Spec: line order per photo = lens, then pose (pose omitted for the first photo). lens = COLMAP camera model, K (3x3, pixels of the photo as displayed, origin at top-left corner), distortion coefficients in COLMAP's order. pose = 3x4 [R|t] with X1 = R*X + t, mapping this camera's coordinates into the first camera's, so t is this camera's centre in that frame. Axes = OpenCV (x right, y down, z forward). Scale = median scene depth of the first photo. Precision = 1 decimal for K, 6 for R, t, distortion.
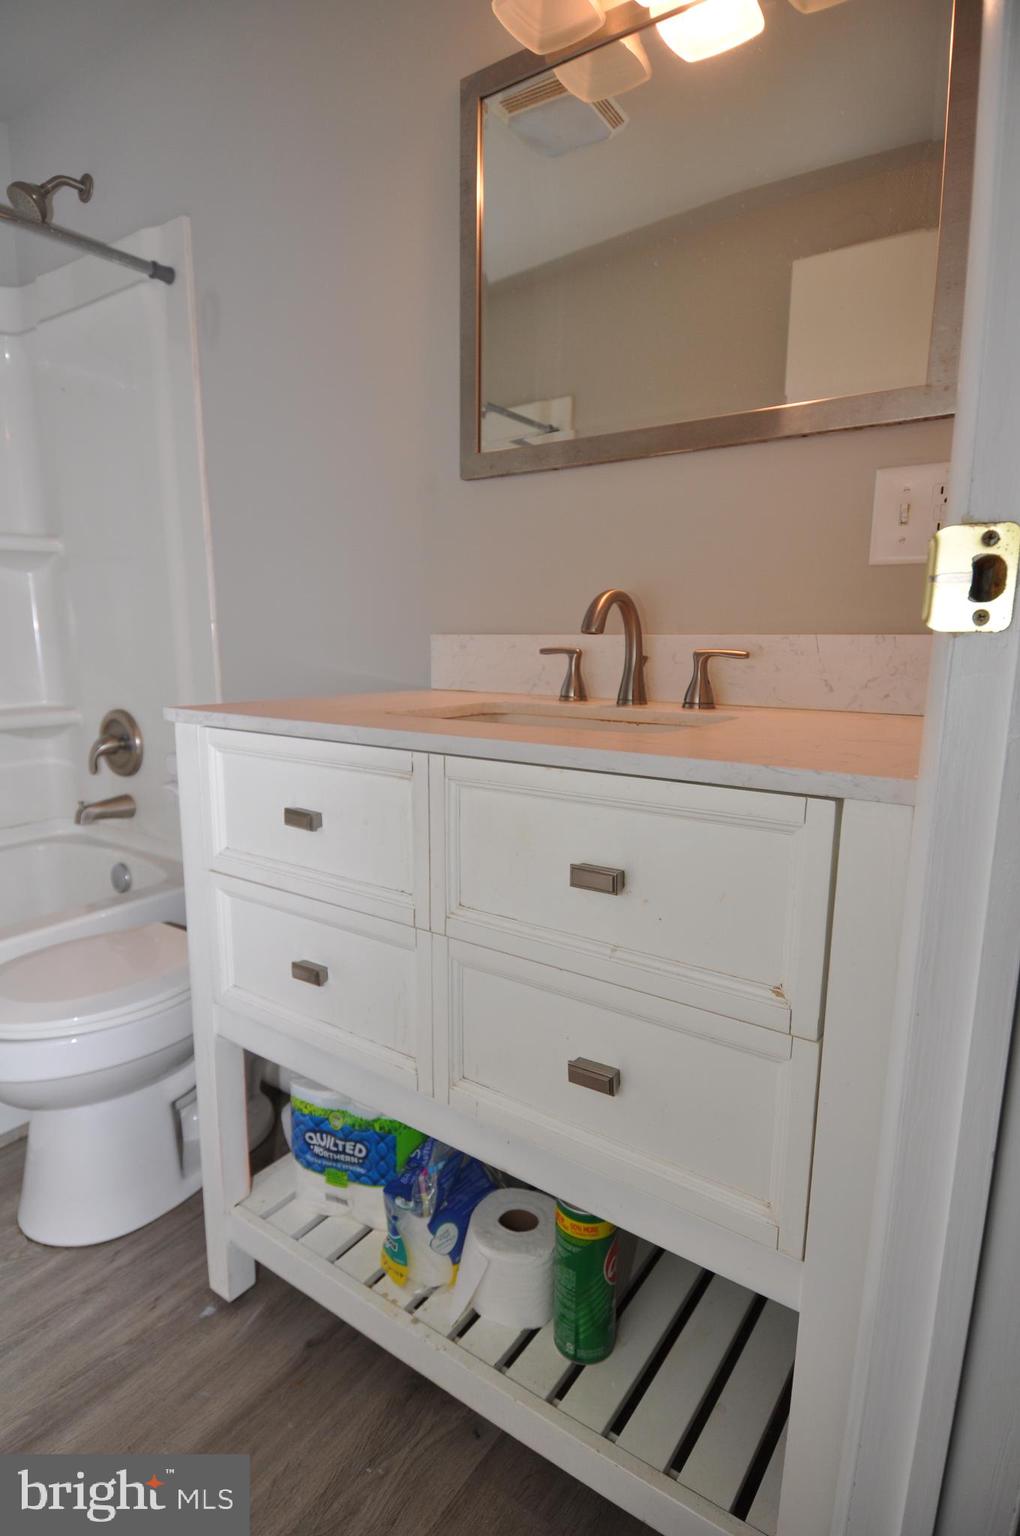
lens RADIAL K [[794.2, 0, 500.1], [0, 794.2, 771.8], [0, 0, 1]] dist [0.050307, -0.054717]
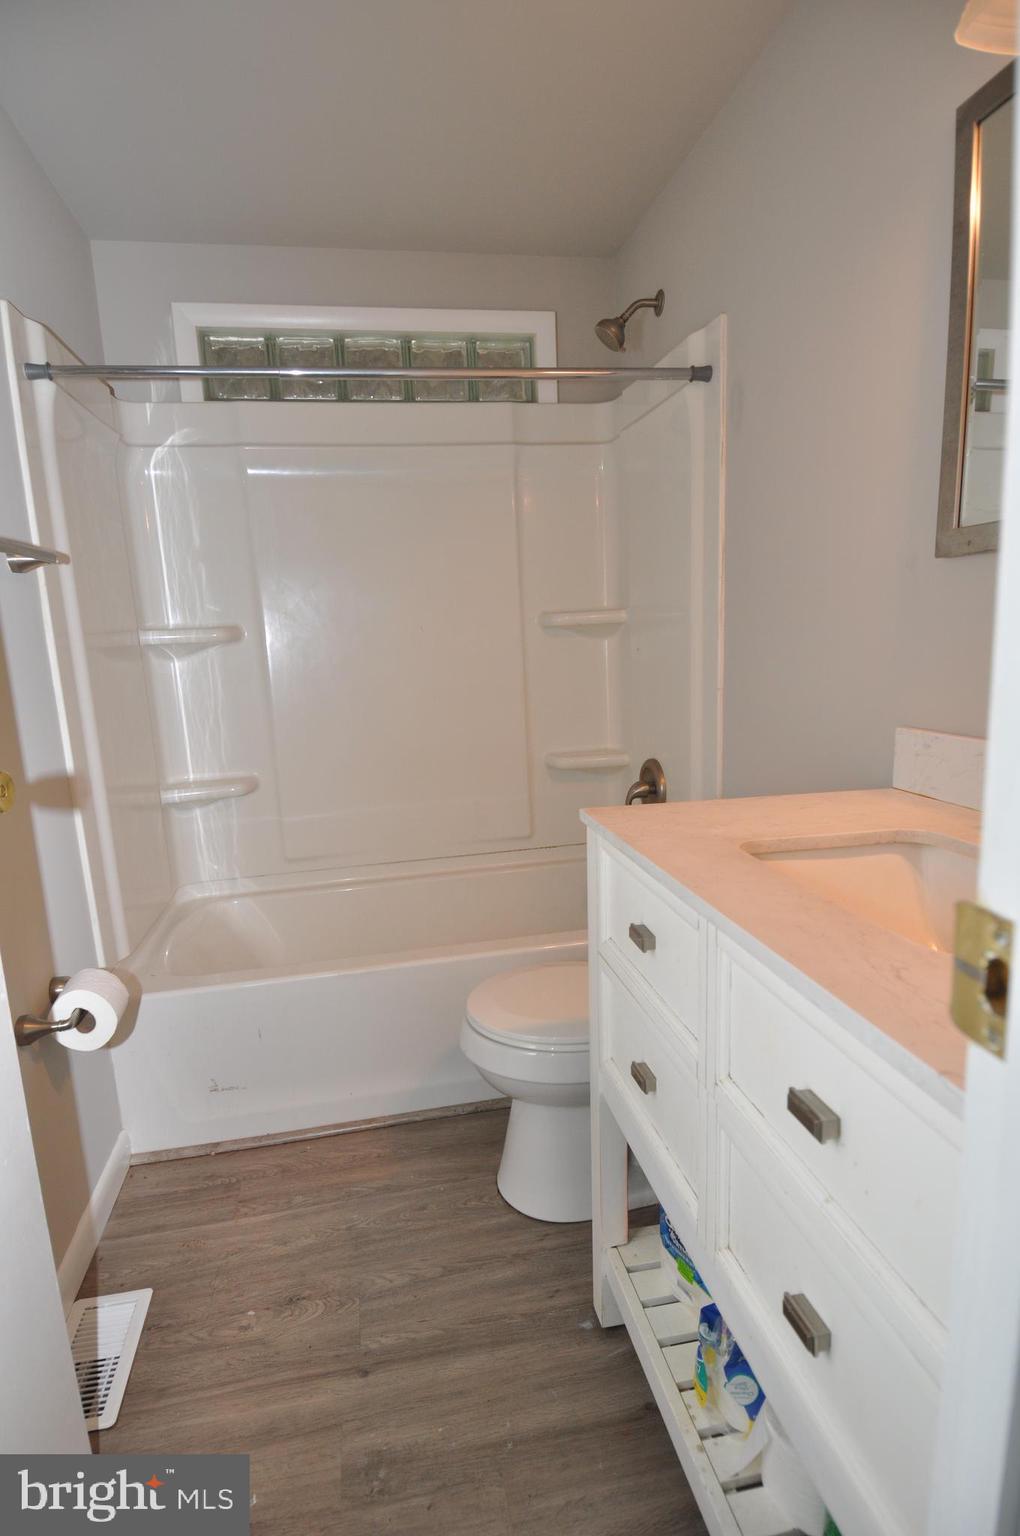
lens RADIAL K [[794.2, 0, 500.1], [0, 794.2, 771.8], [0, 0, 1]] dist [0.050307, -0.054717]
pose [[0.717749, 0.083027, -0.691334, 0.268601], [-0.078481, 0.996185, 0.038159, -0.148658], [0.691864, 0.026868, 0.721527, 0.056590]]
